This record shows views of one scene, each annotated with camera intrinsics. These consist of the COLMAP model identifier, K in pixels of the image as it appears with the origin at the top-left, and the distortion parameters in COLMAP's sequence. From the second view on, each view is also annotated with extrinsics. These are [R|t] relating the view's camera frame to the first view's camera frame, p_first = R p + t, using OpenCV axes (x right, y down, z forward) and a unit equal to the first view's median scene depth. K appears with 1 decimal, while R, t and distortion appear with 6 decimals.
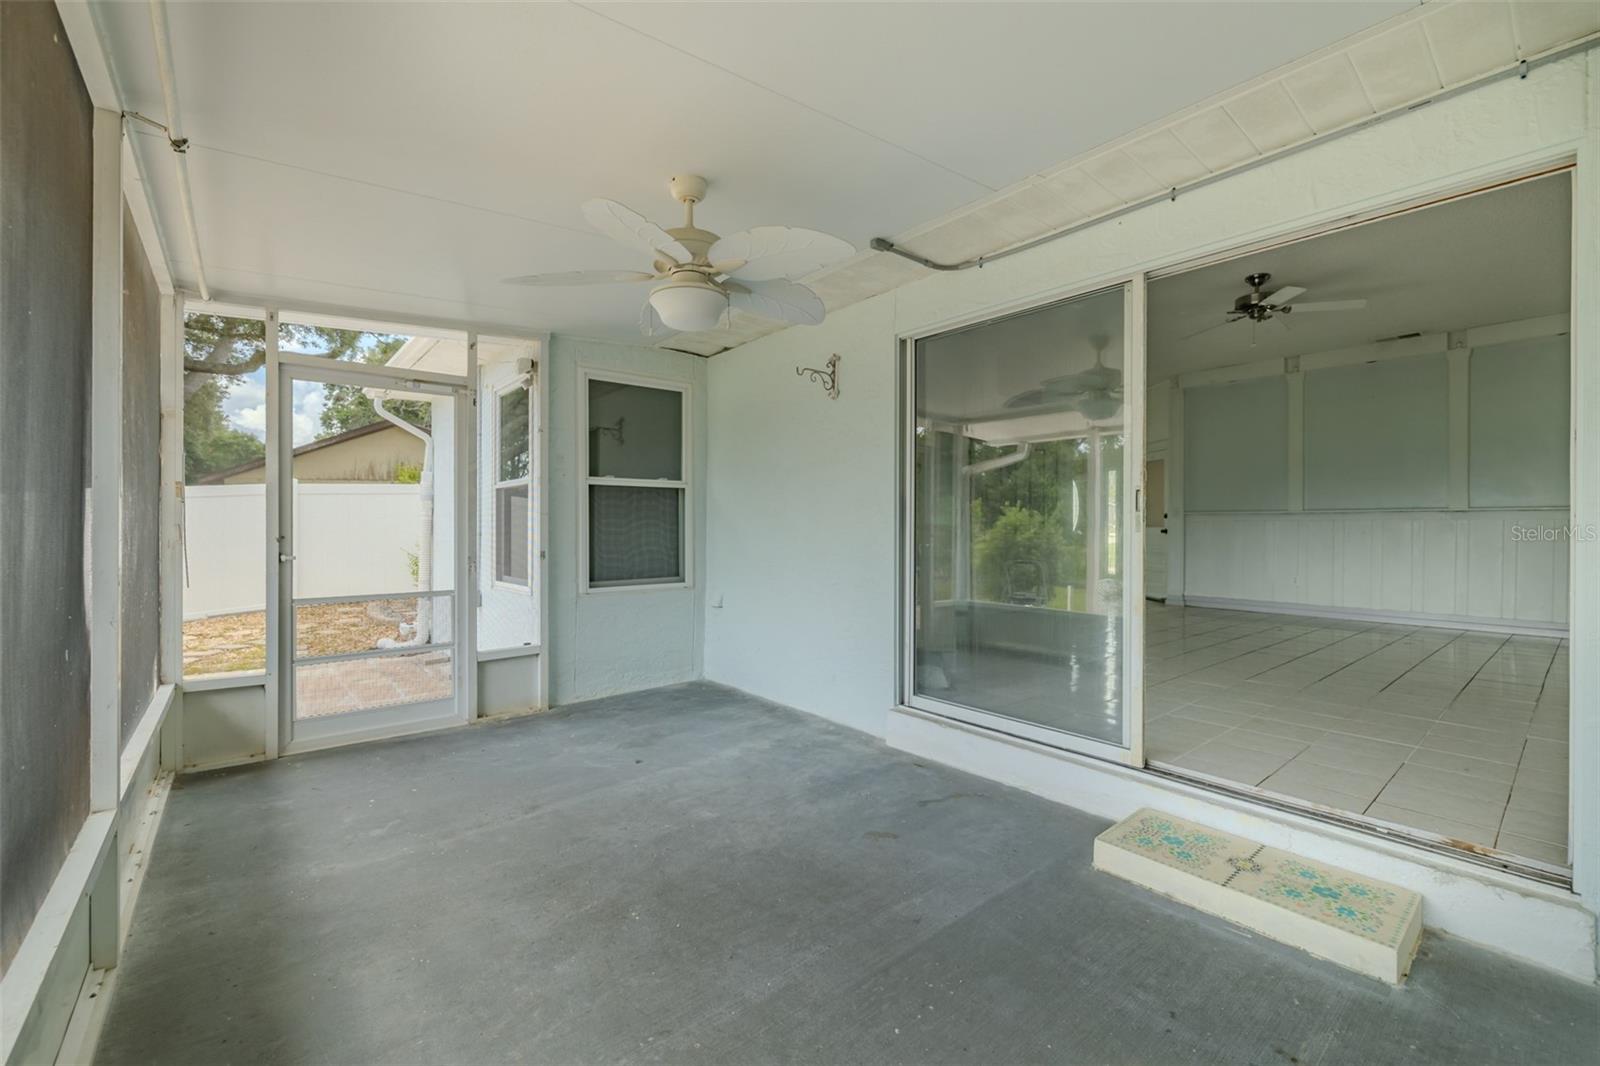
lens RADIAL K [[672.3, 0, 800.0], [0, 672.3, 533.0], [0, 0, 1]] dist [-0.001042, 0.000075]
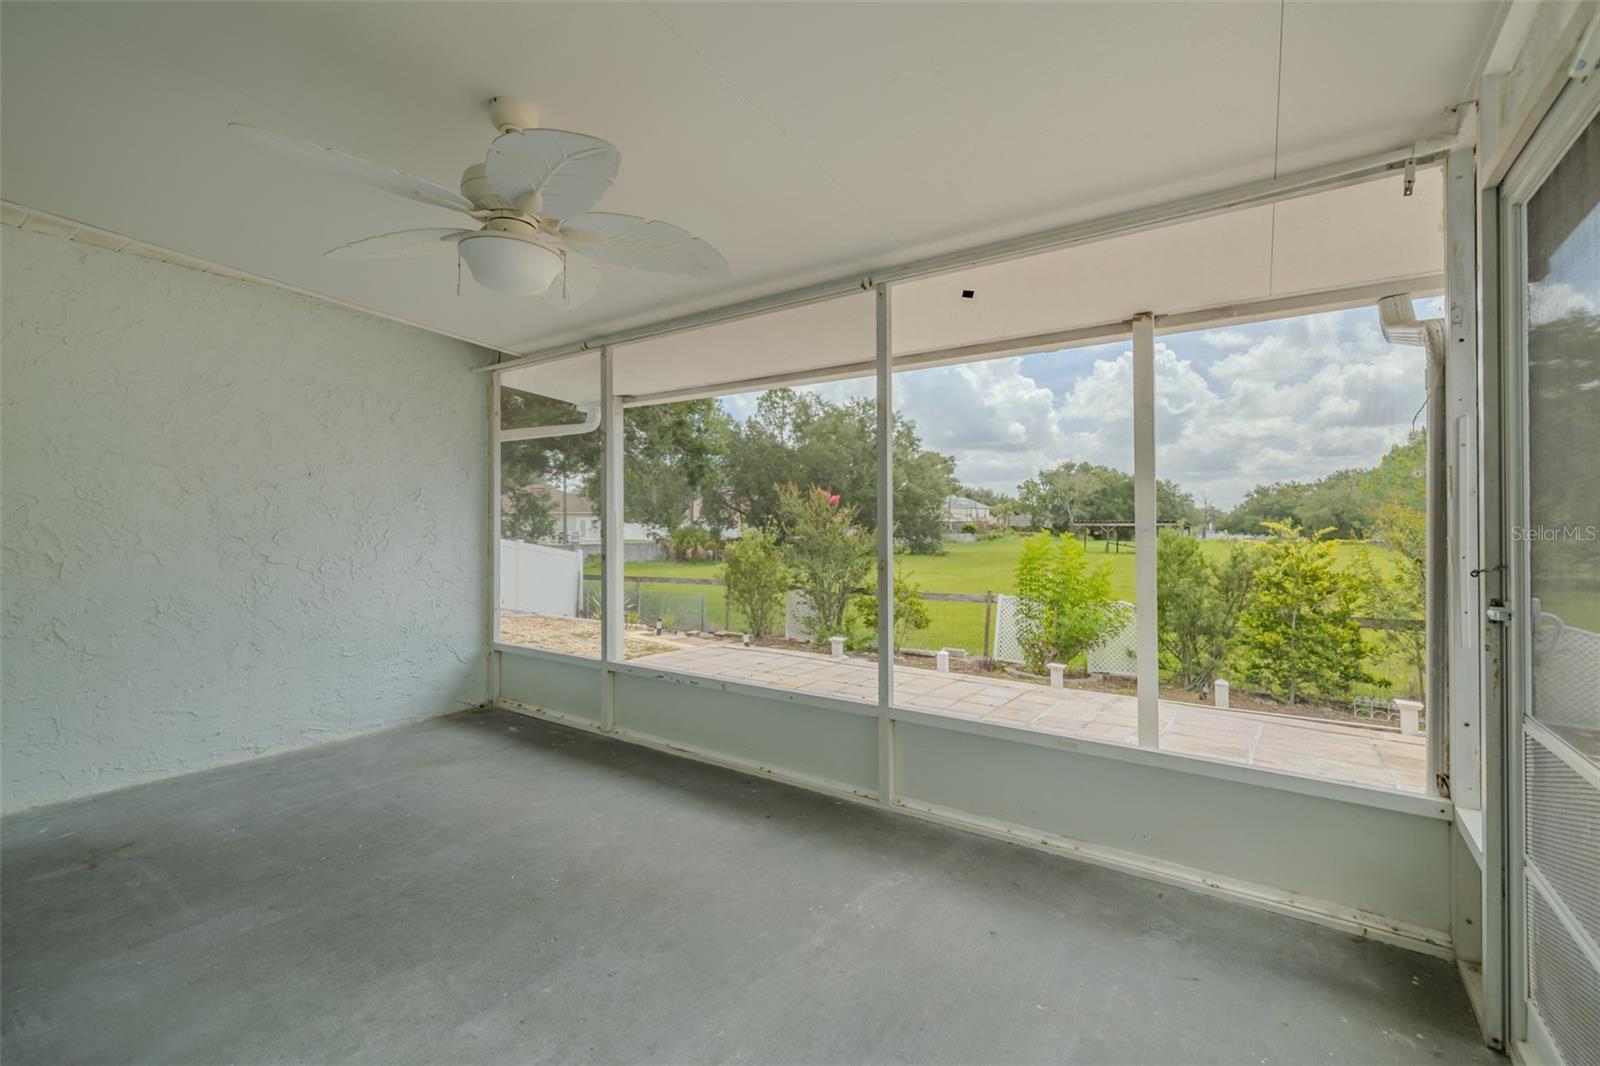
lens RADIAL K [[676.9, 0, 797.1], [0, 676.9, 516.2], [0, 0, 1]] dist [-0.001745, 0.000265]
pose [[-0.961295, -0.004777, -0.275481, -0.175346], [-0.005199, 0.999986, 0.000801, -0.025184], [0.275473, 0.002202, -0.961306, 1.204825]]
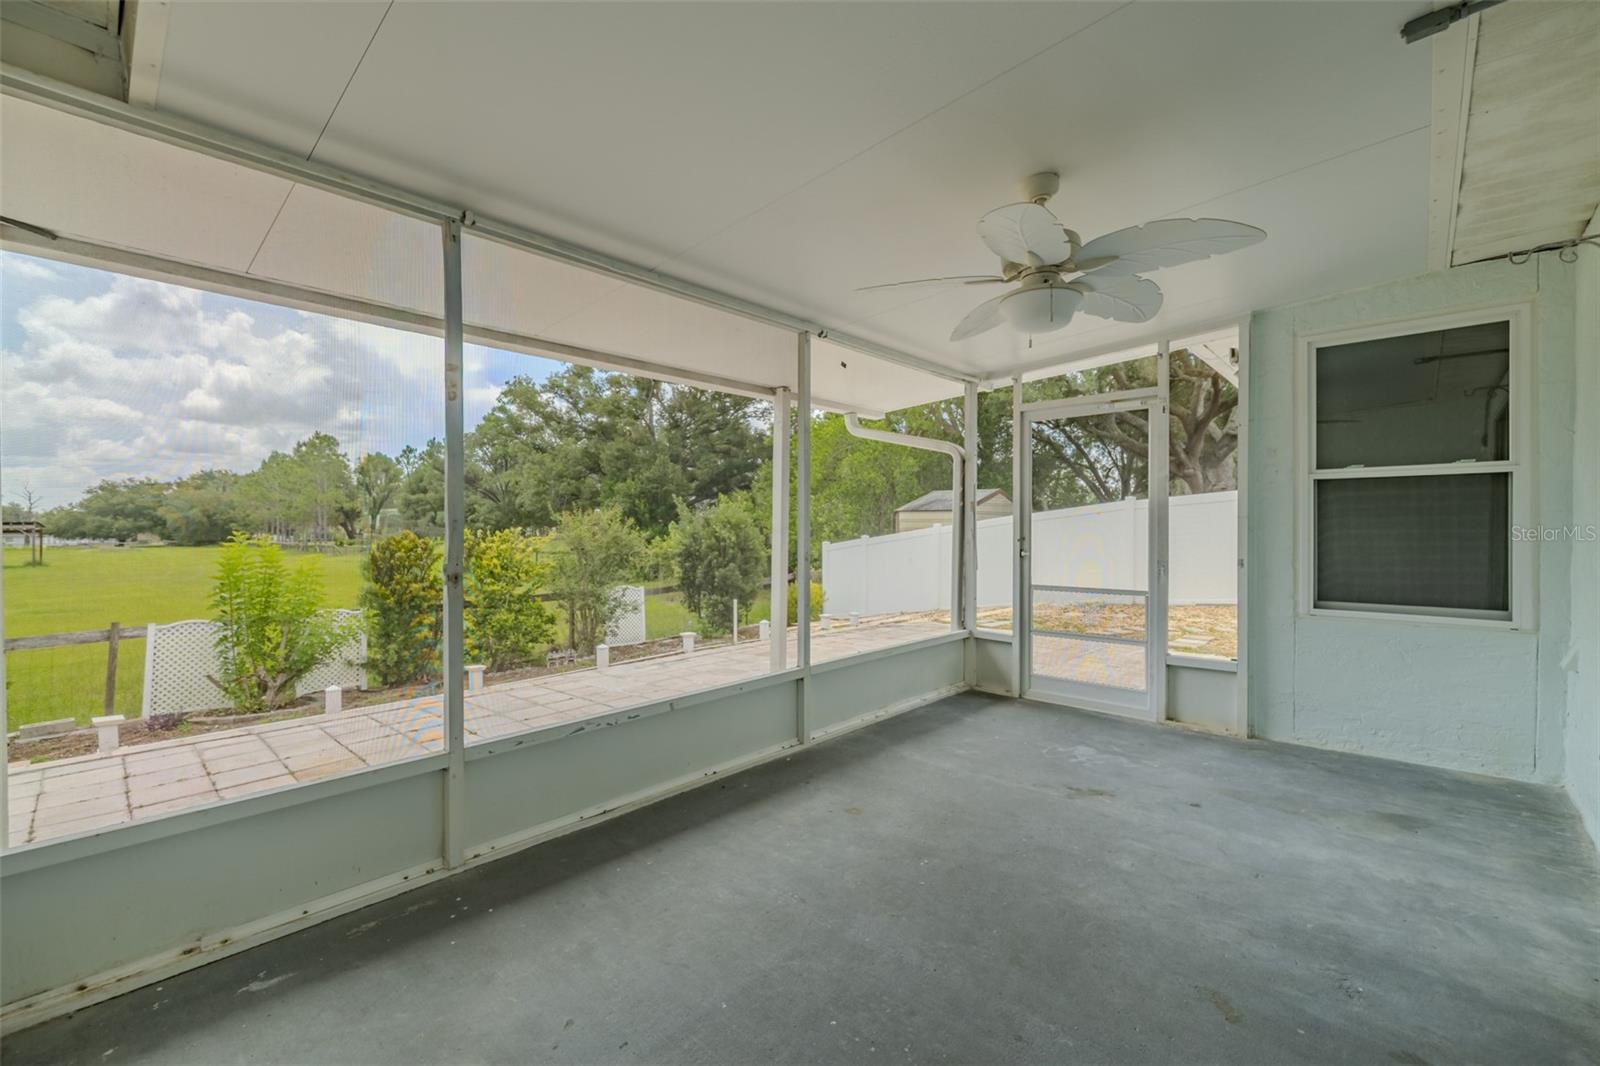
lens RADIAL K [[676.8, 0, 800.0], [0, 676.8, 533.0], [0, 0, 1]] dist [0.000645, 0.000022]
pose [[0.128420, 0.009852, -0.991671, 0.492505], [-0.011349, 0.999900, 0.008464, -0.009492], [0.991655, 0.010167, 0.128519, 0.340535]]
